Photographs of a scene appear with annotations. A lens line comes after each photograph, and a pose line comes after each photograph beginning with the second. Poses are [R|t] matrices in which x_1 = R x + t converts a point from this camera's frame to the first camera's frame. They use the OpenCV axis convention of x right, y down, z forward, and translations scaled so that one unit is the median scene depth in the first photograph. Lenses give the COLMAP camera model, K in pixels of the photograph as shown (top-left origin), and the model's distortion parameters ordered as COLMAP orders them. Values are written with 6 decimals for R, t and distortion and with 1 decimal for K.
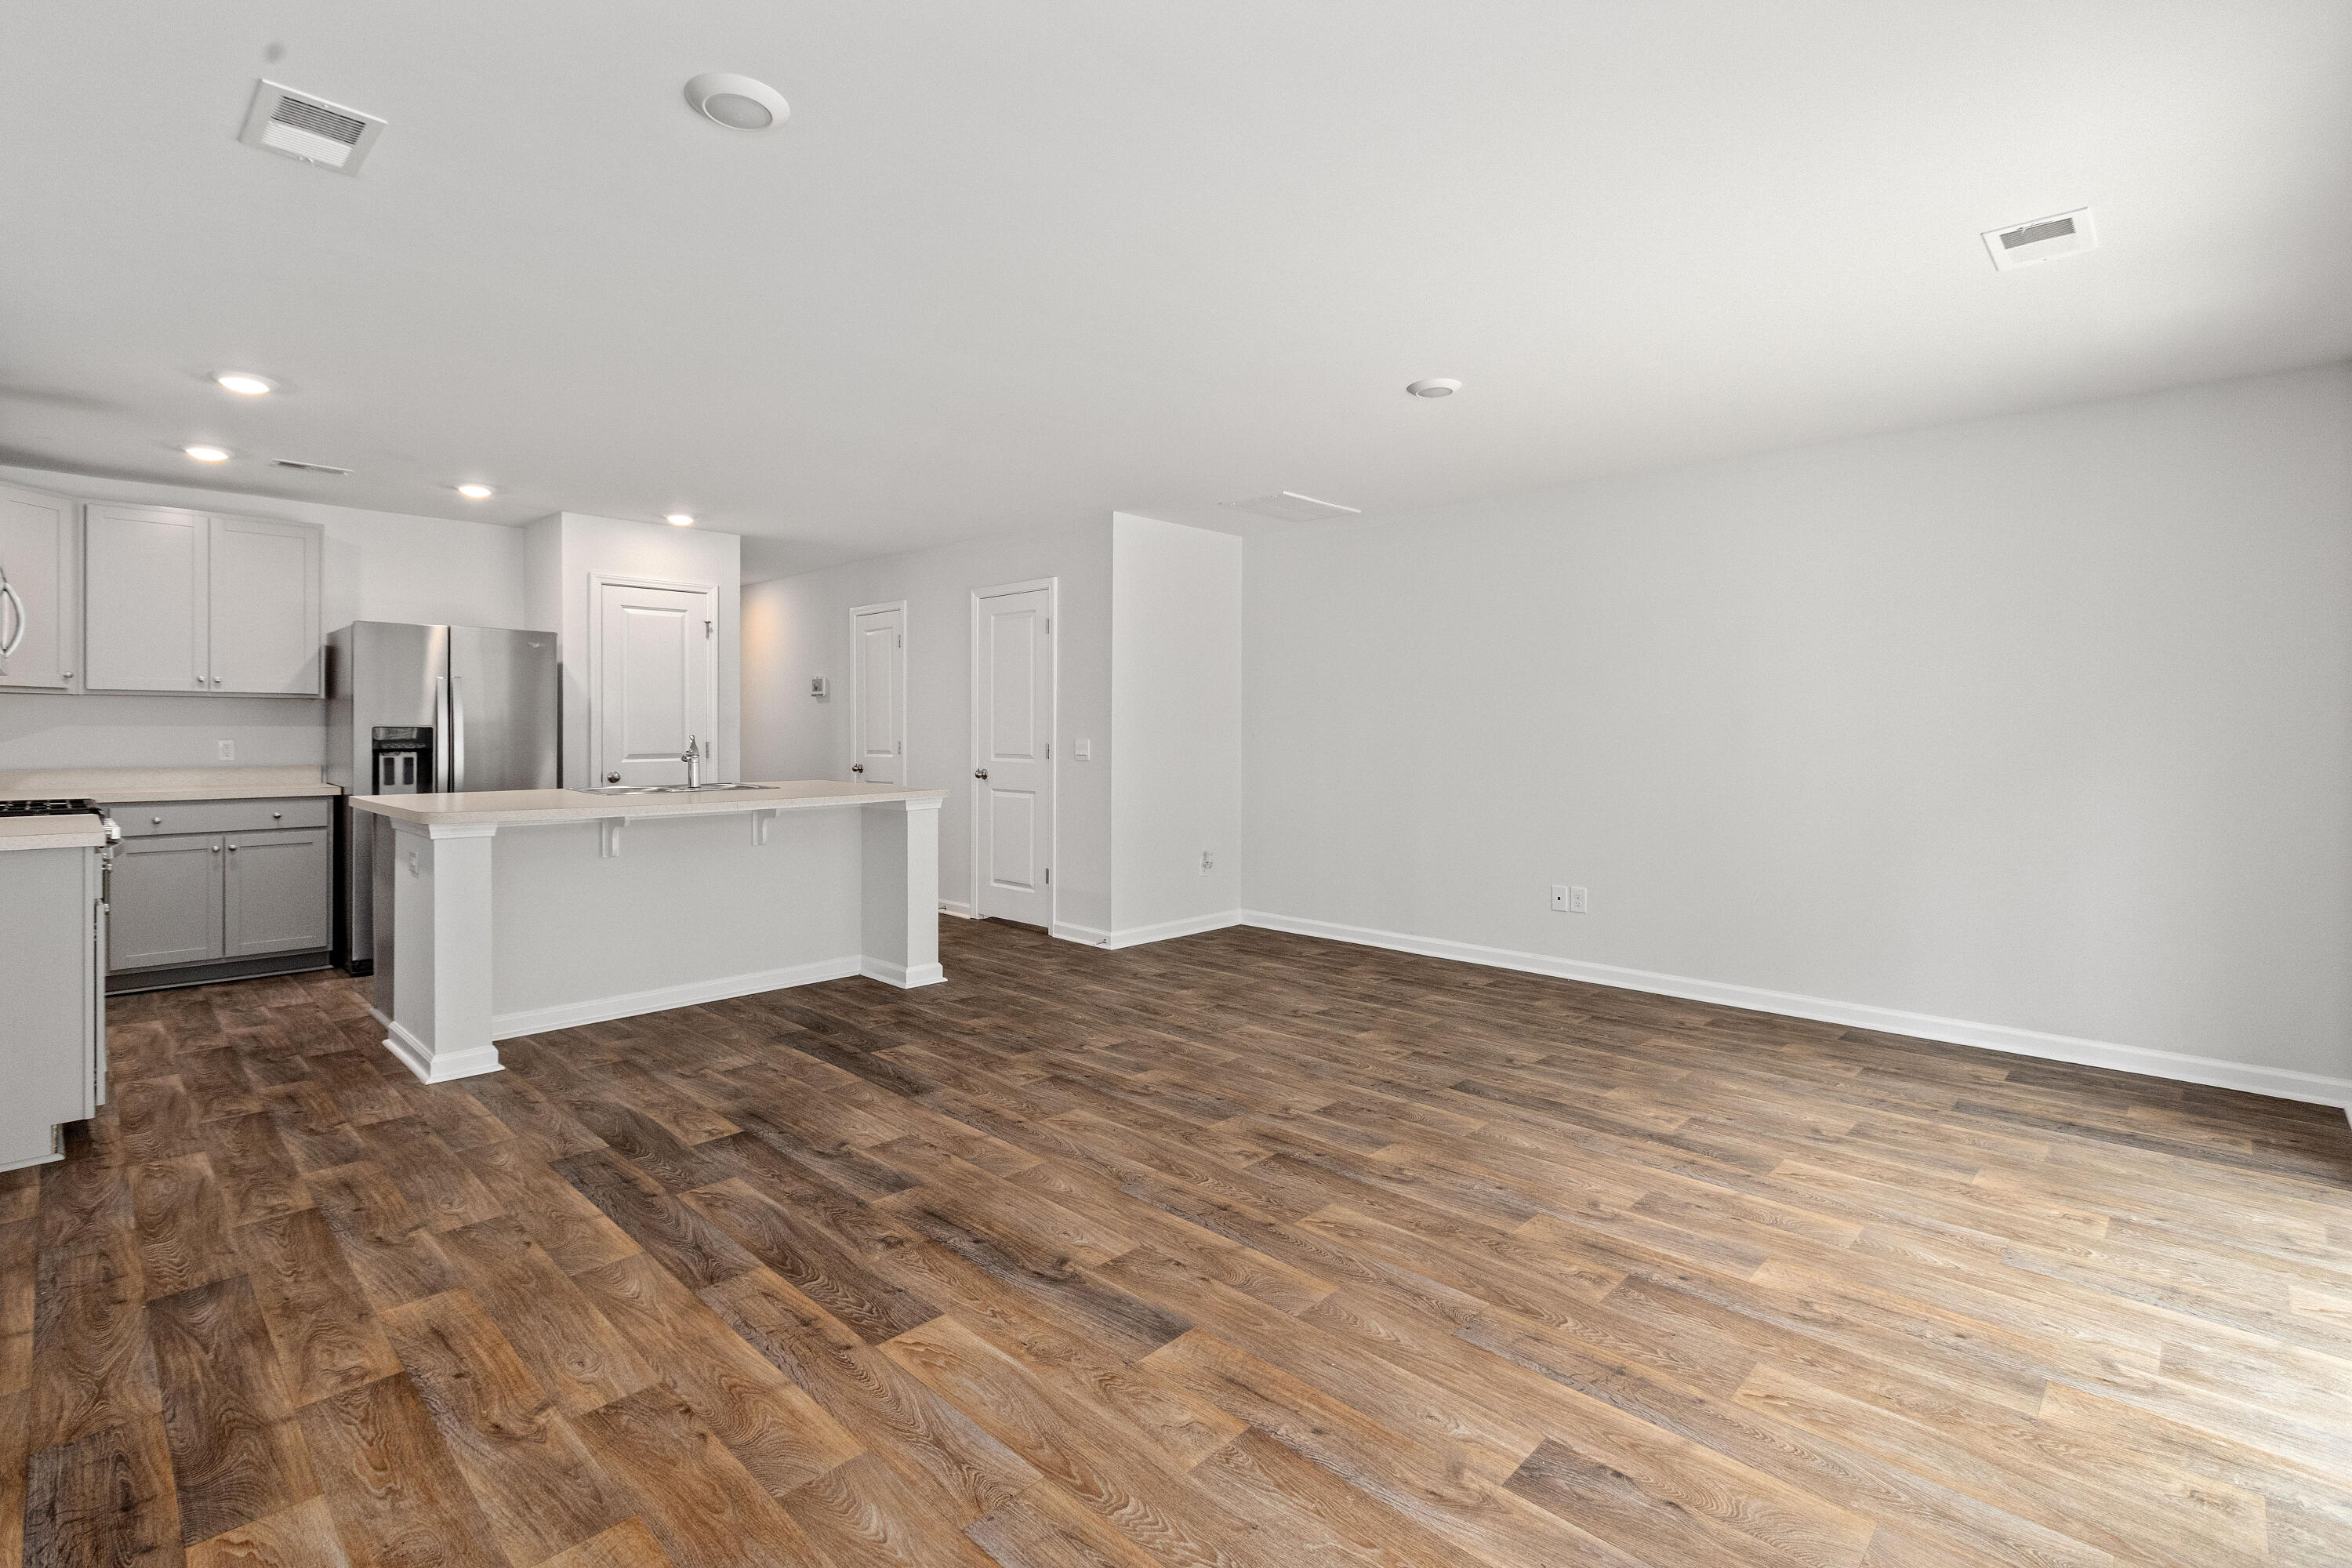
lens RADIAL K [[1081.2, 0, 1168.0], [0, 1081.2, 718.4], [0, 0, 1]] dist [-0.002060, -0.000400]
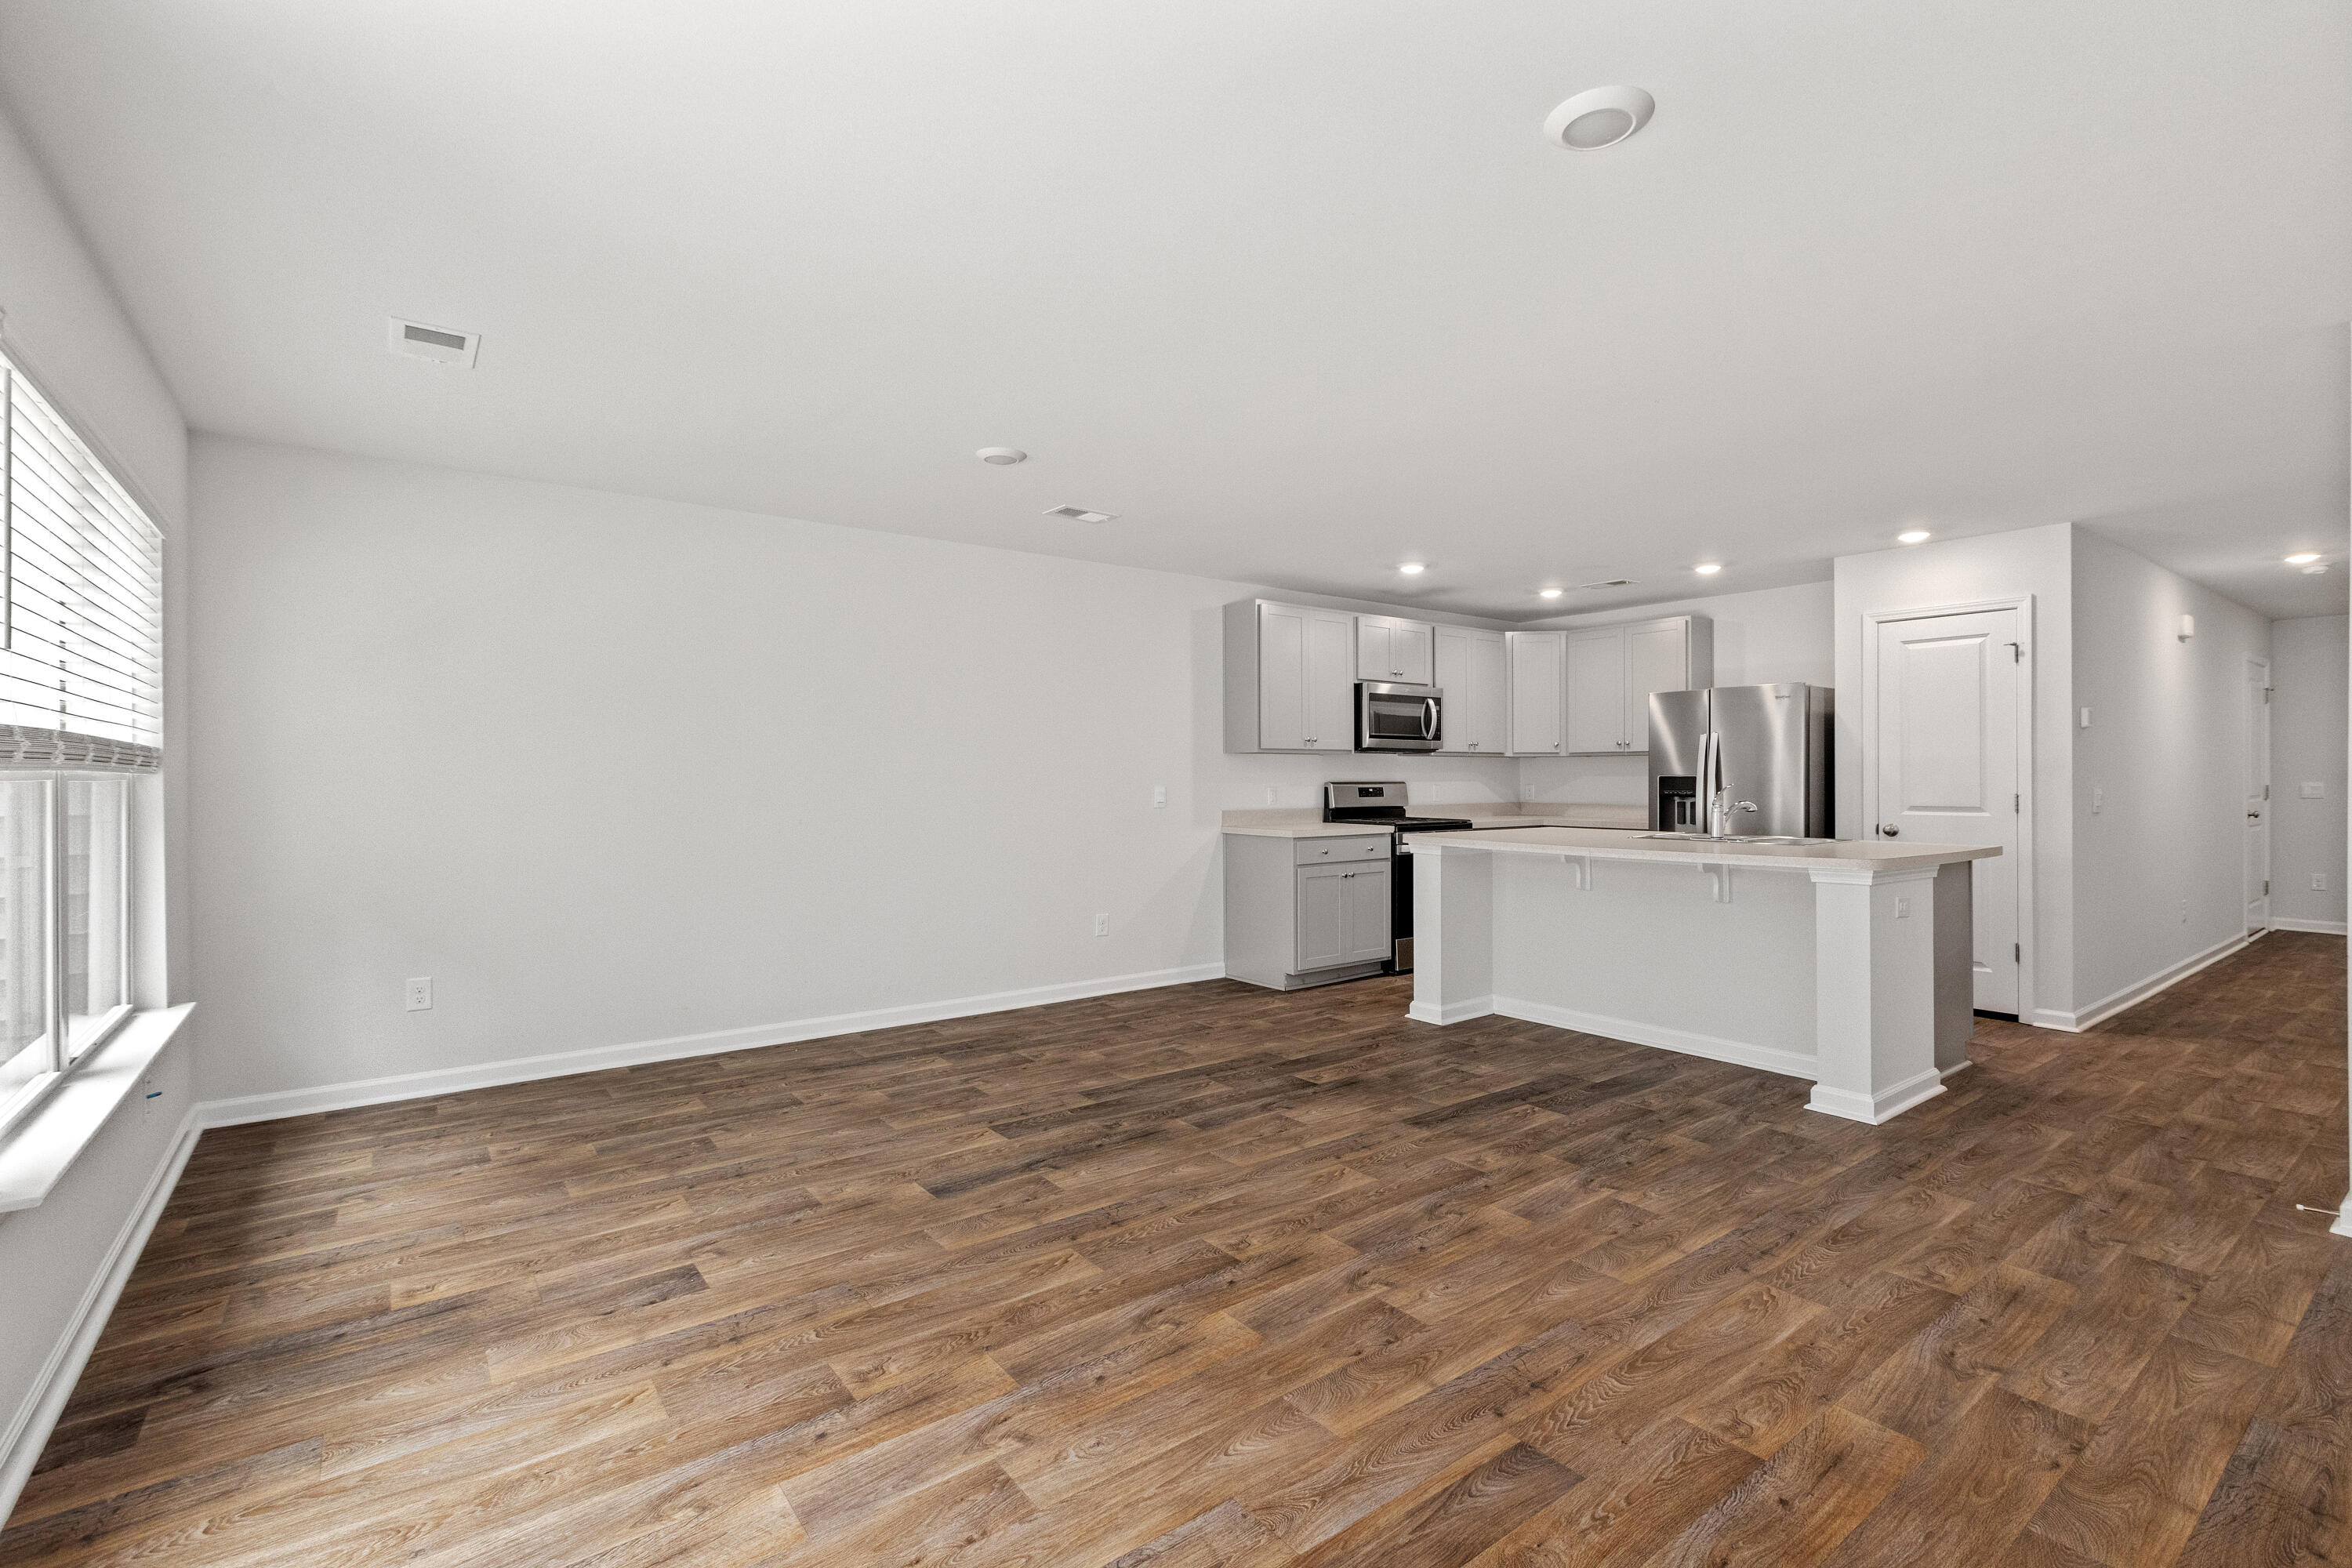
lens RADIAL K [[1060.8, 0, 1172.2], [0, 1060.8, 779.8], [0, 0, 1]] dist [0.000170, -0.000151]
pose [[-0.157089, 0.001286, -0.987584, 0.933179], [0.012498, 0.999922, -0.000686, 0.009001], [0.987505, -0.012451, -0.157093, 1.050096]]
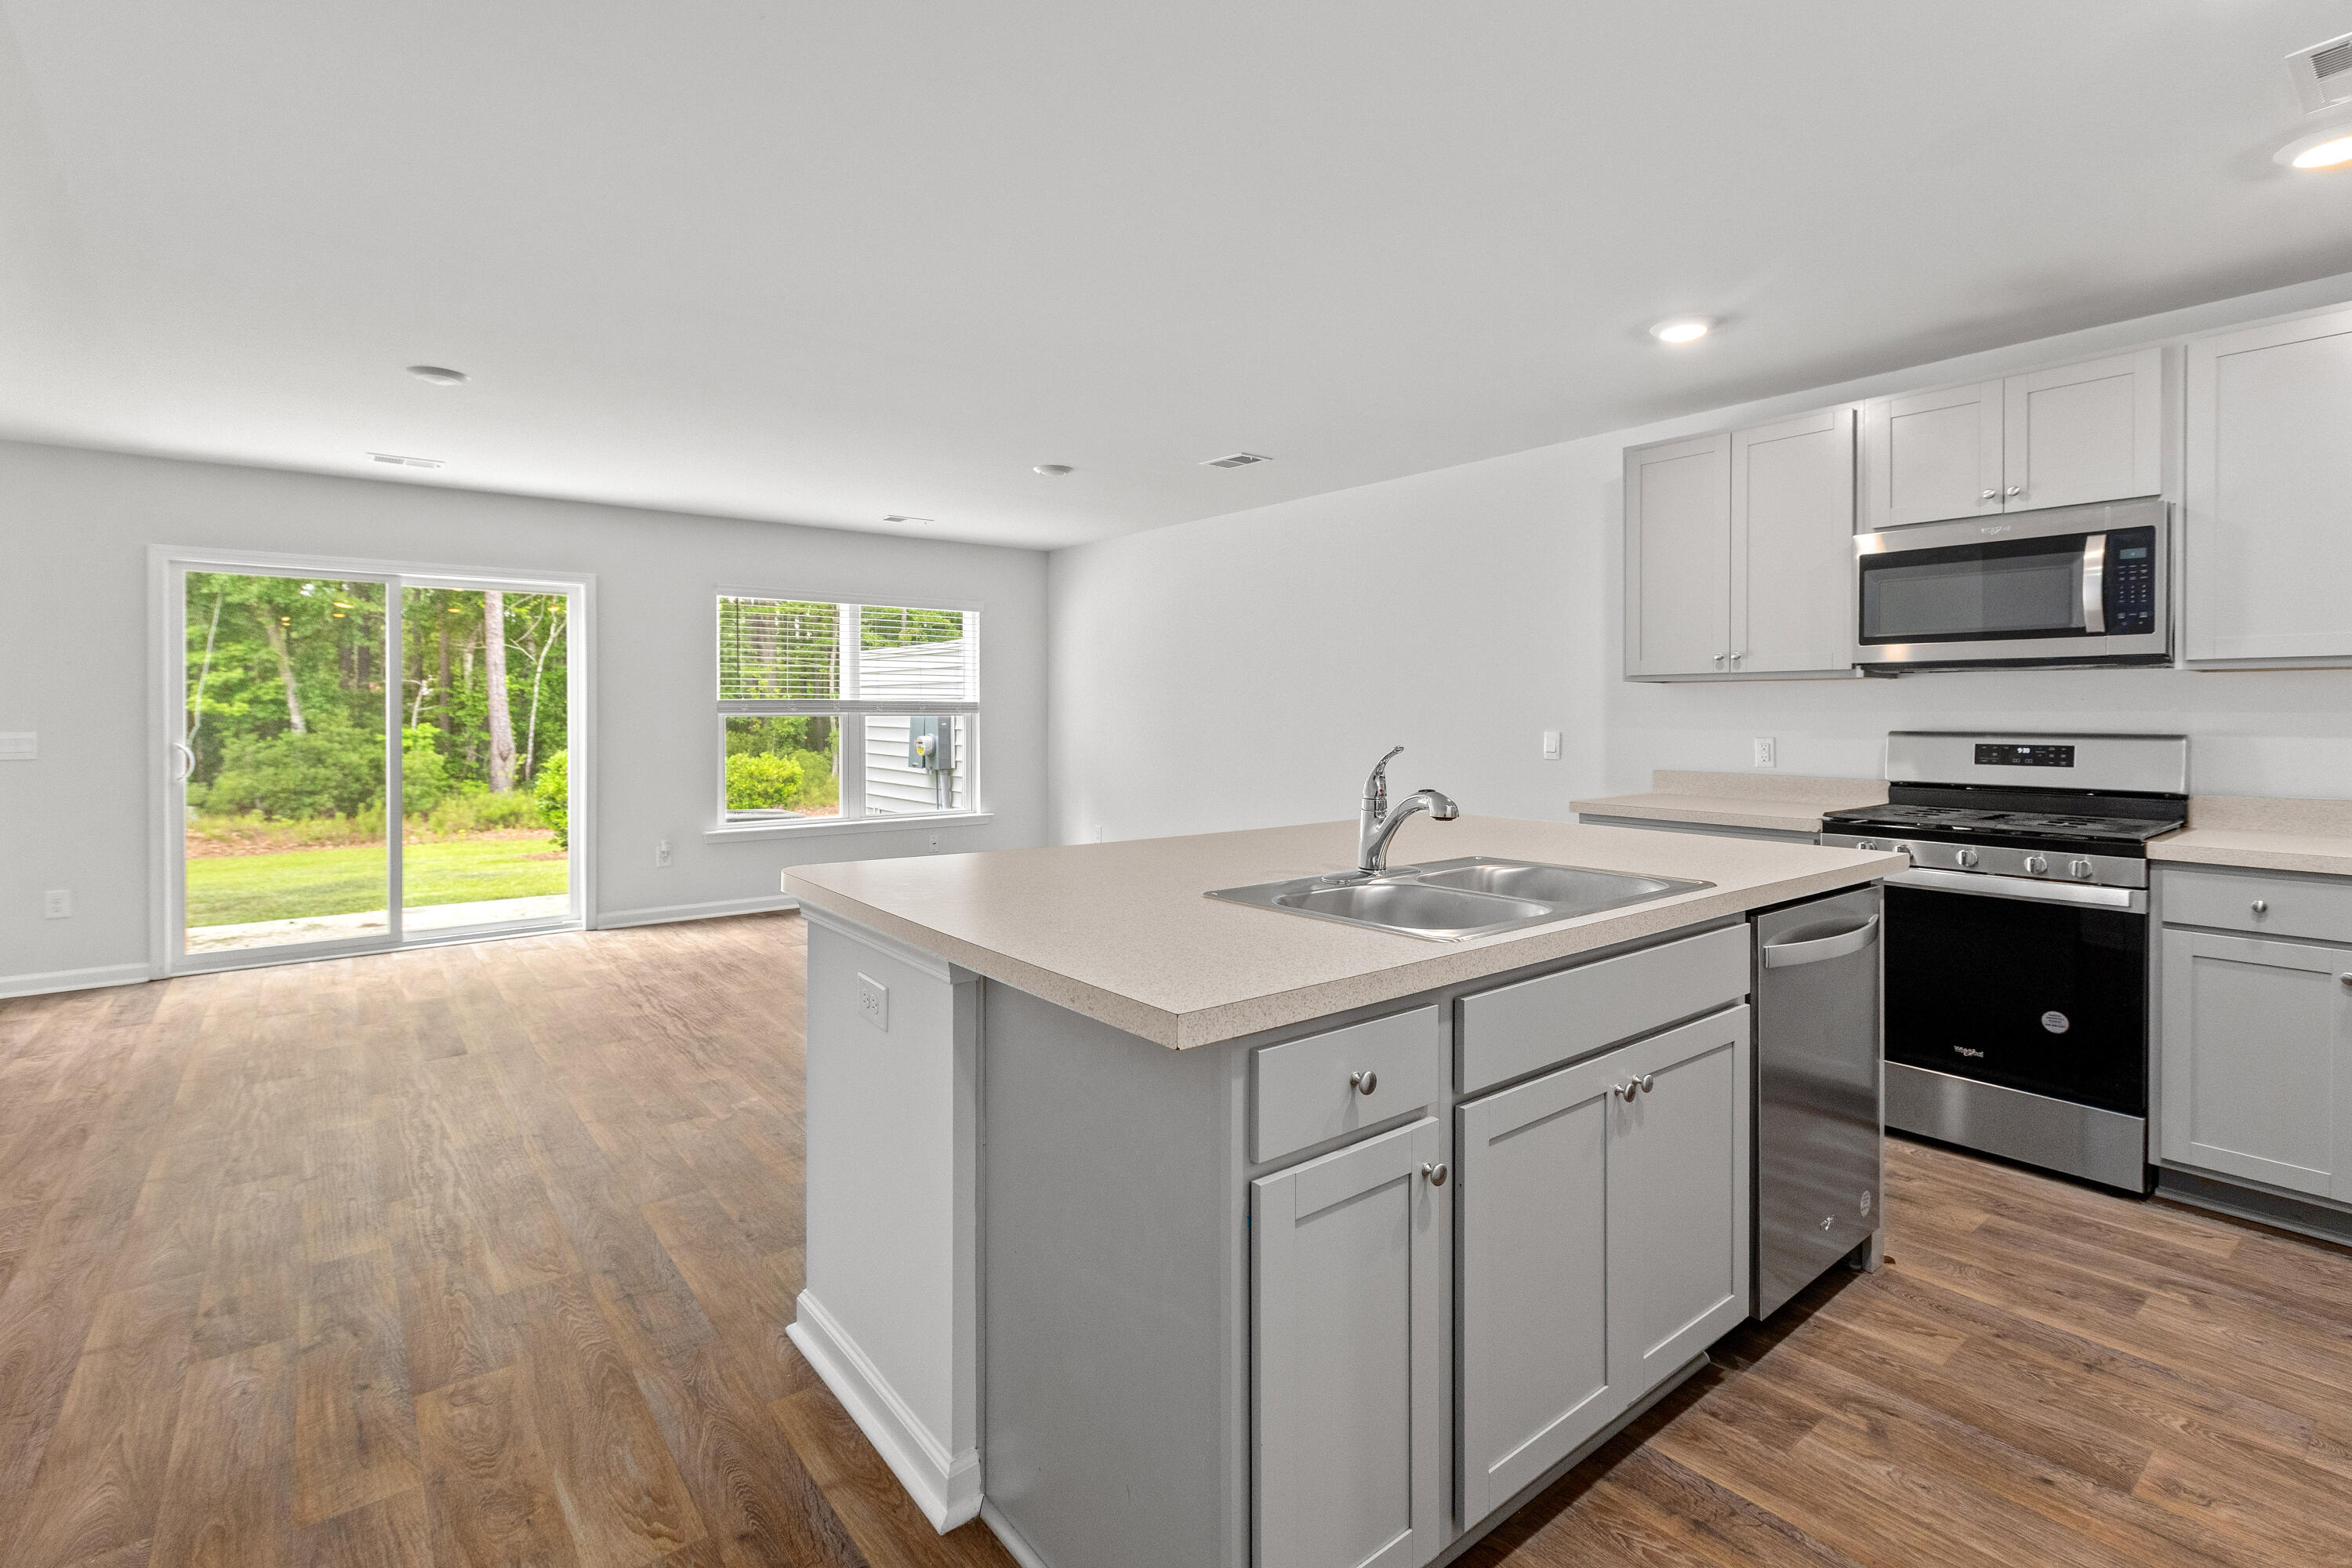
lens RADIAL K [[1081.2, 0, 1168.0], [0, 1081.2, 718.4], [0, 0, 1]] dist [-0.002060, -0.000400]
pose [[-0.990920, -0.004589, 0.134375, -0.655238], [-0.005079, 0.999982, -0.003308, 0.010958], [-0.134358, -0.003960, -0.990925, 2.261978]]
